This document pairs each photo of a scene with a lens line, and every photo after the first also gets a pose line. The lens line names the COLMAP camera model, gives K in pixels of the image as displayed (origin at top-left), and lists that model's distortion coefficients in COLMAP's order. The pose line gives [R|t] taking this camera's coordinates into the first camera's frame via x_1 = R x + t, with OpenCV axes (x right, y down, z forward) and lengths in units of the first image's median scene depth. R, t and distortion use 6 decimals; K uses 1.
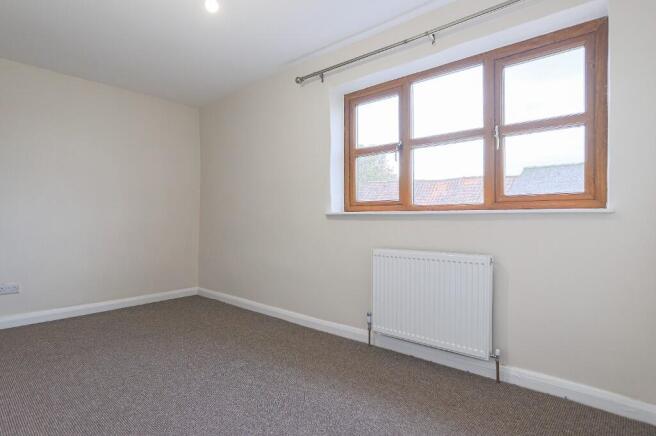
lens RADIAL K [[339.2, 0, 327.1], [0, 339.2, 218.3], [0, 0, 1]] dist [-0.001206, 0.000704]
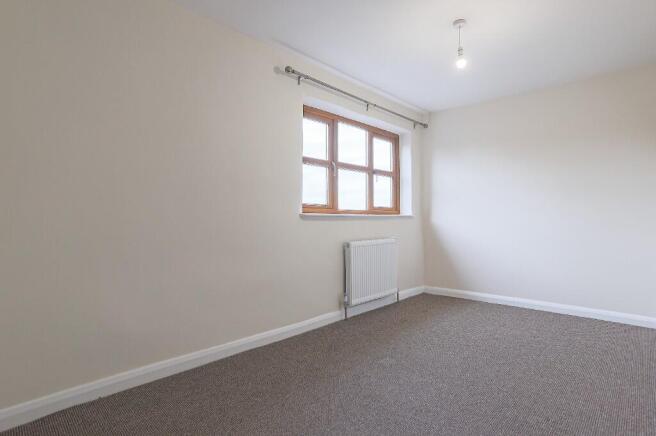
lens RADIAL K [[333.2, 0, 325.1], [0, 333.2, 207.7], [0, 0, 1]] dist [-0.011965, 0.001792]
pose [[0.076667, 0.028016, 0.996663, -1.130406], [0.001821, 0.999600, -0.028238, -0.008895], [-0.997055, 0.003980, 0.076585, 0.975924]]
